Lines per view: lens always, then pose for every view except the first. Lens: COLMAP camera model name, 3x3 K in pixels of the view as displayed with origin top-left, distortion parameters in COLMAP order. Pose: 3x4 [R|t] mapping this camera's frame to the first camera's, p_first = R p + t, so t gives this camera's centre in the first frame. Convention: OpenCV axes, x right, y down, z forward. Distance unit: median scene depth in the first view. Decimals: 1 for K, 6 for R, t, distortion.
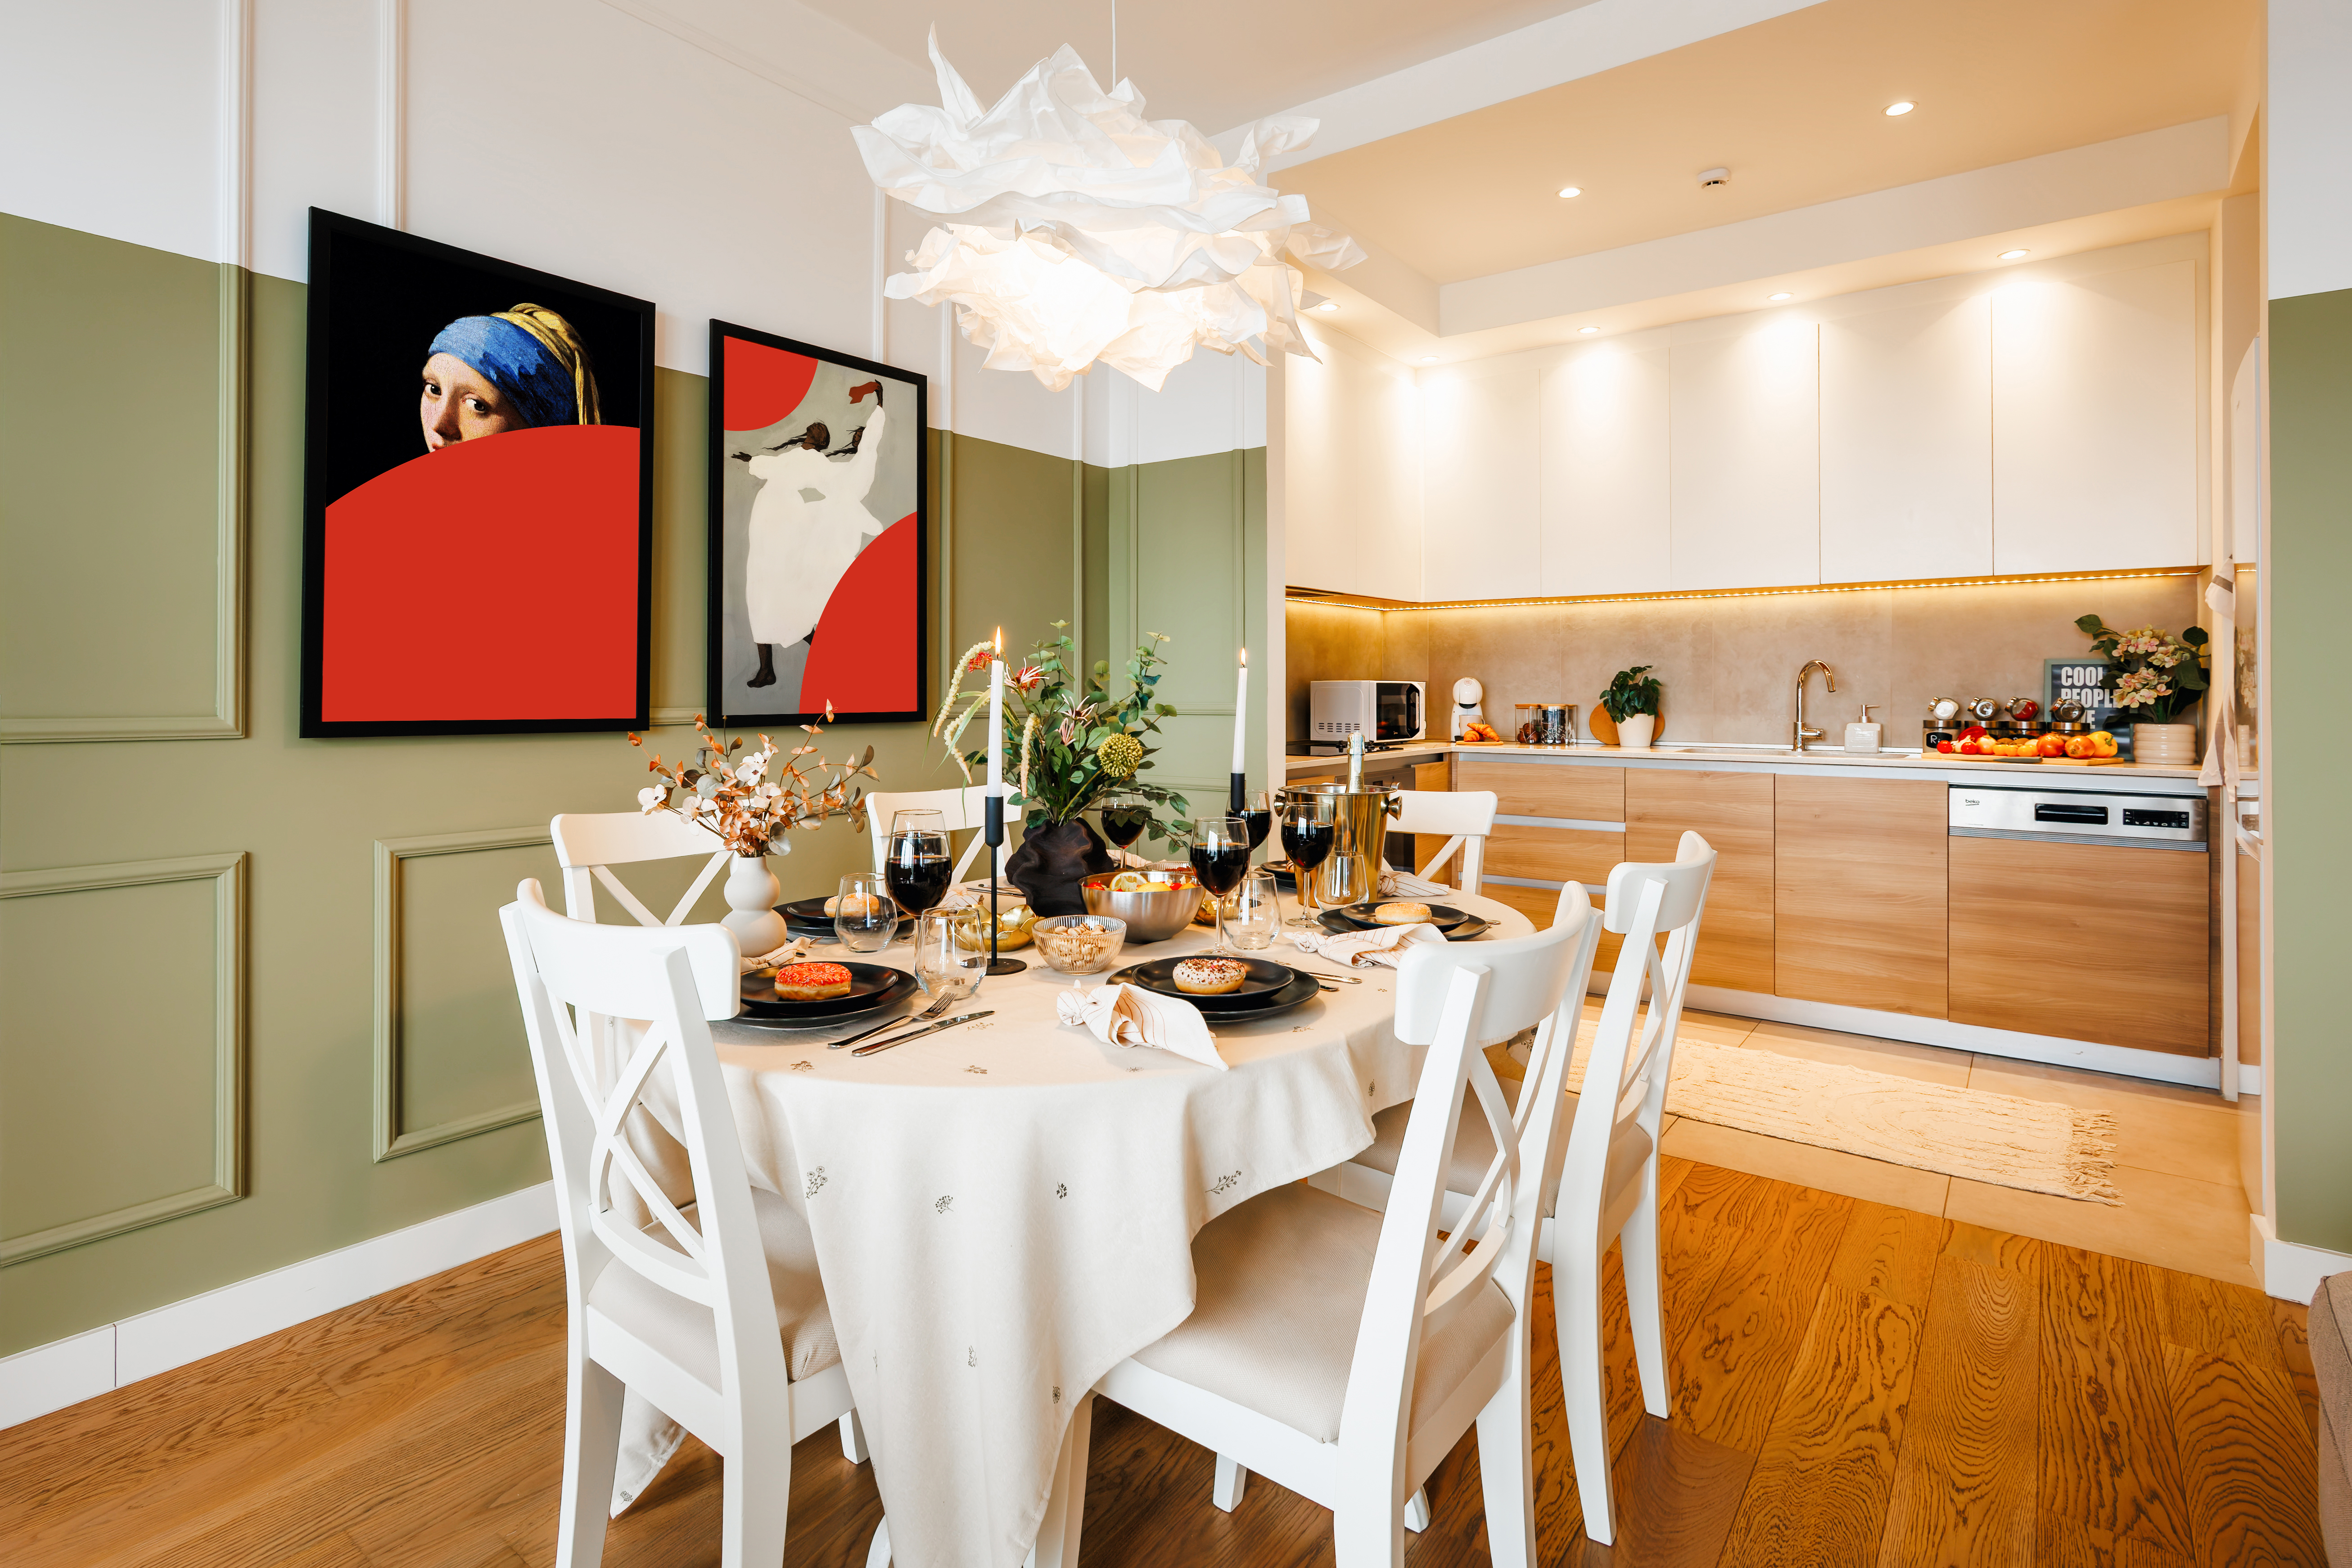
lens RADIAL K [[1158.7, 0, 1173.9], [0, 1158.7, 686.8], [0, 0, 1]] dist [-0.018394, 0.011610]
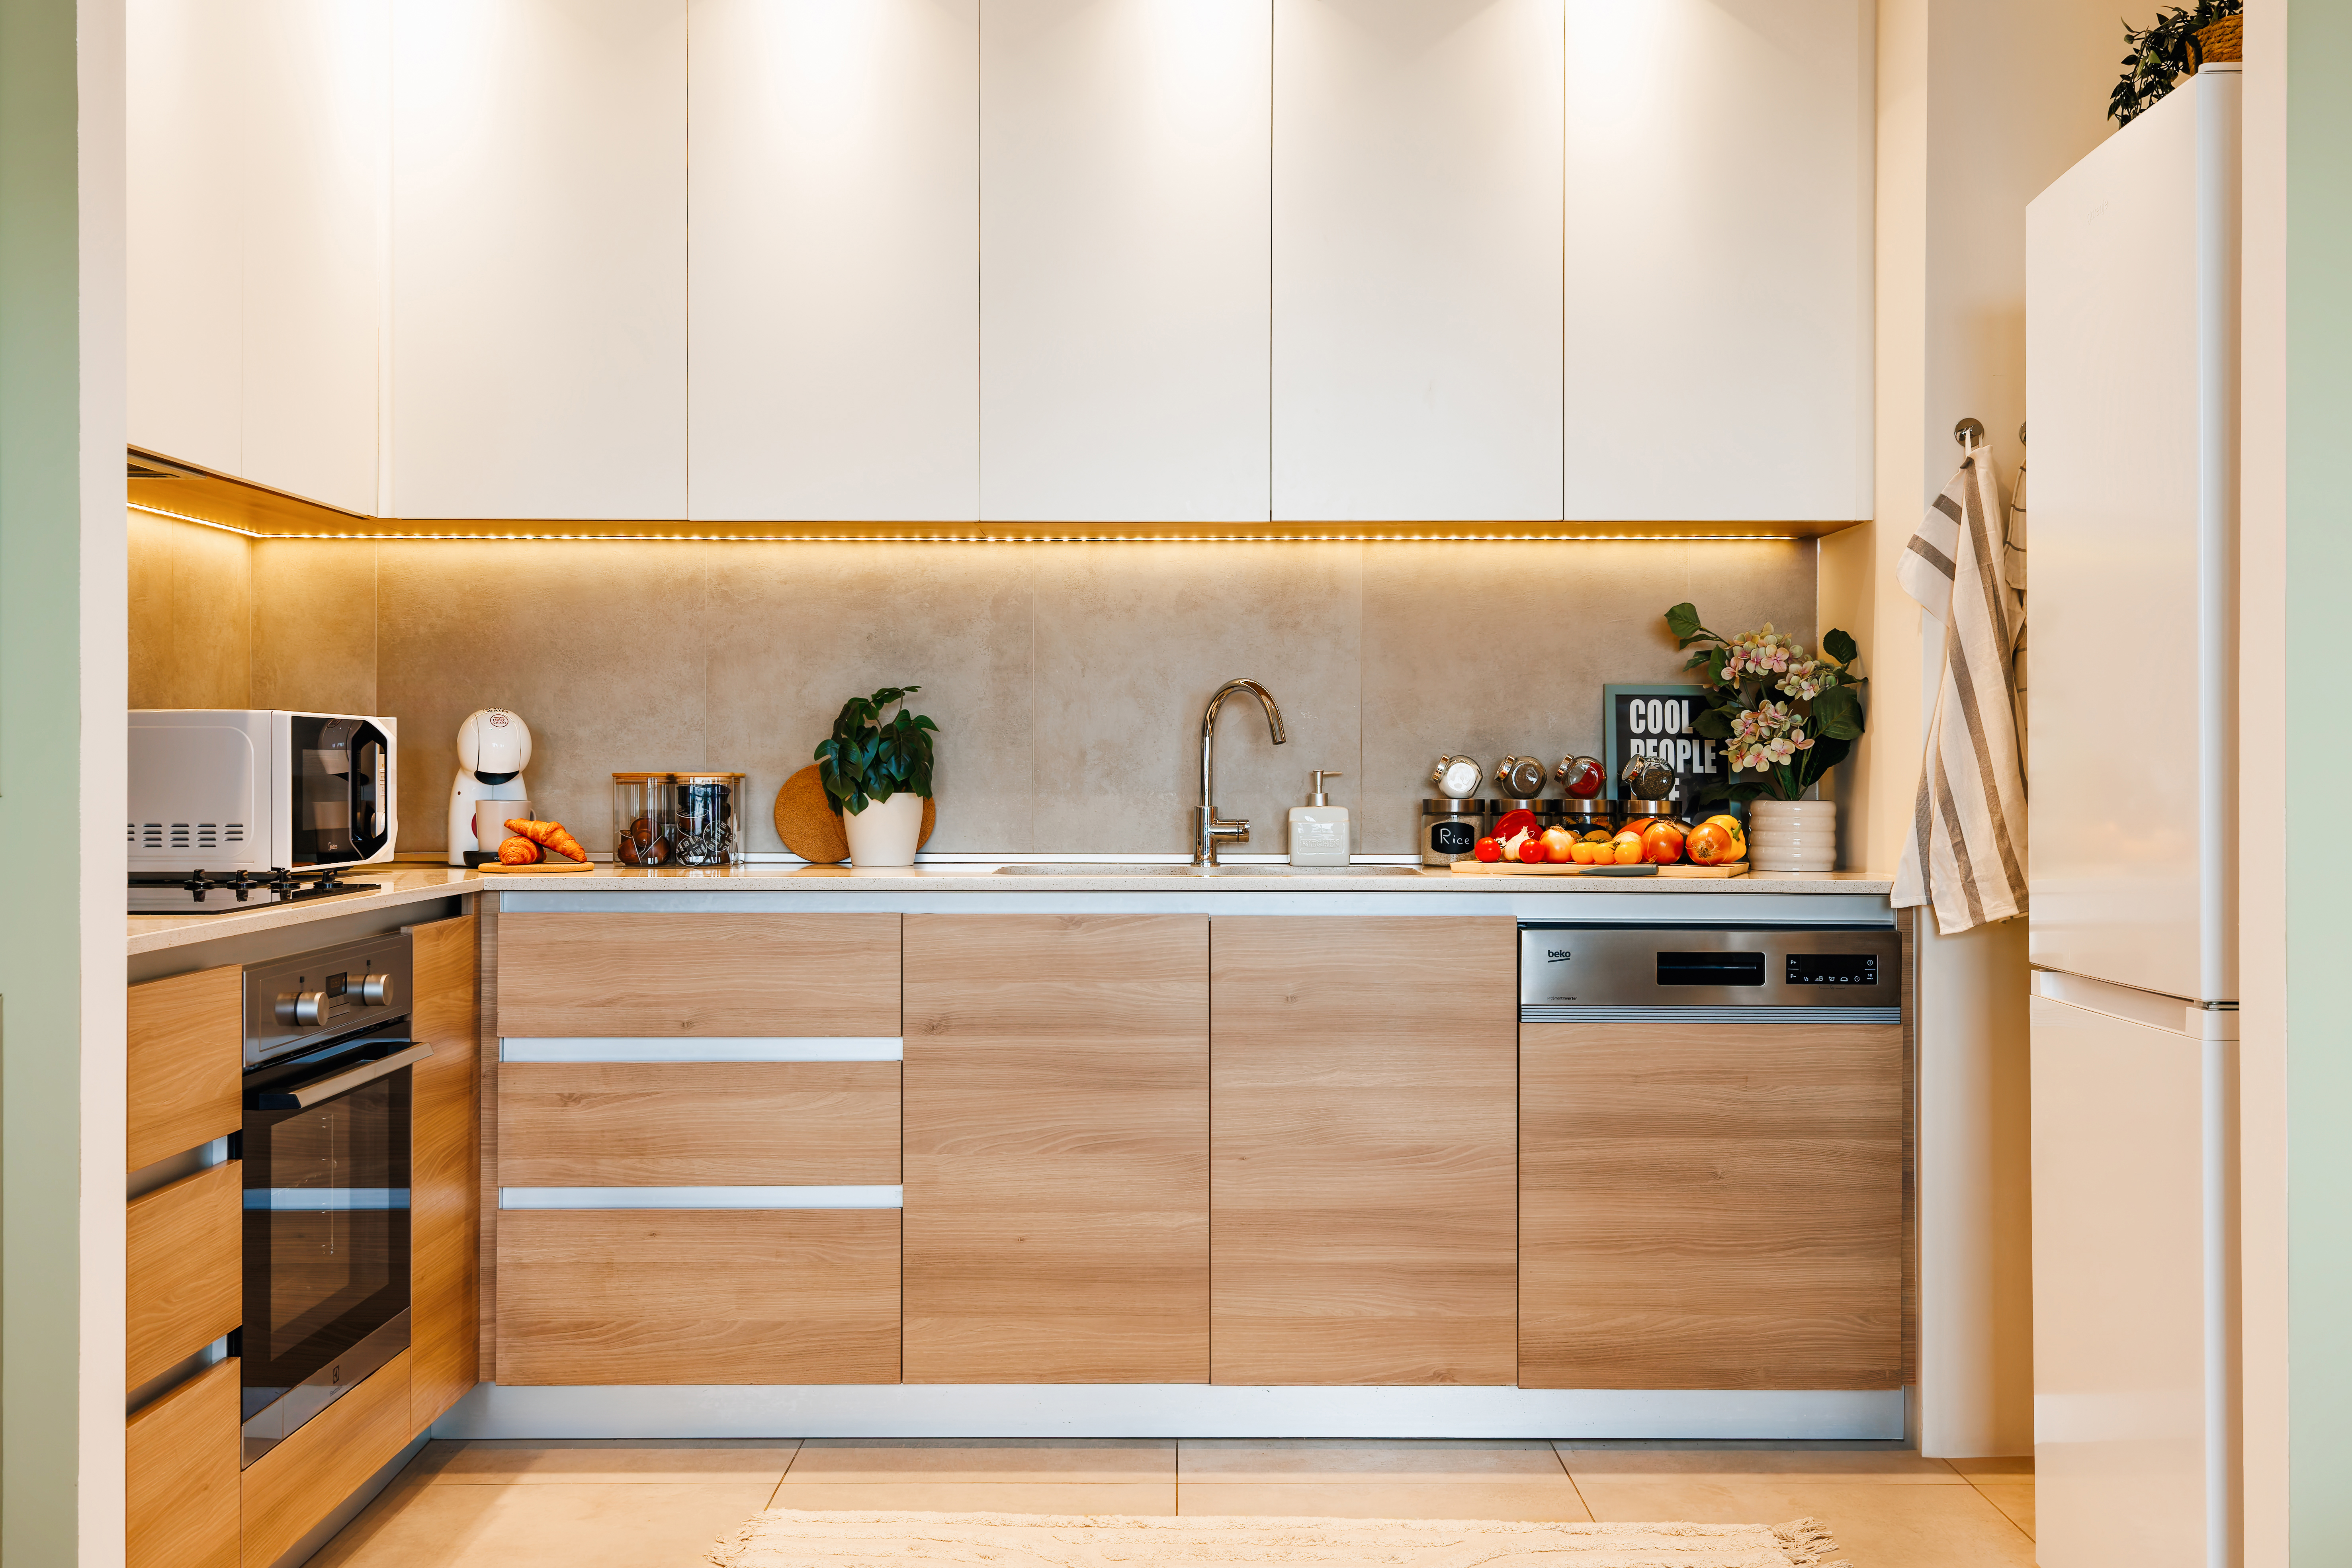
lens RADIAL K [[2338.9, 0, 1176.0], [0, 2338.9, 784.0], [0, 0, 1]] dist [0.028368, 0.003416]
pose [[0.799945, -0.003748, 0.600061, -0.067812], [-0.002403, 0.999952, 0.009449, 0.013458], [-0.600068, -0.009001, 0.799898, 0.256219]]
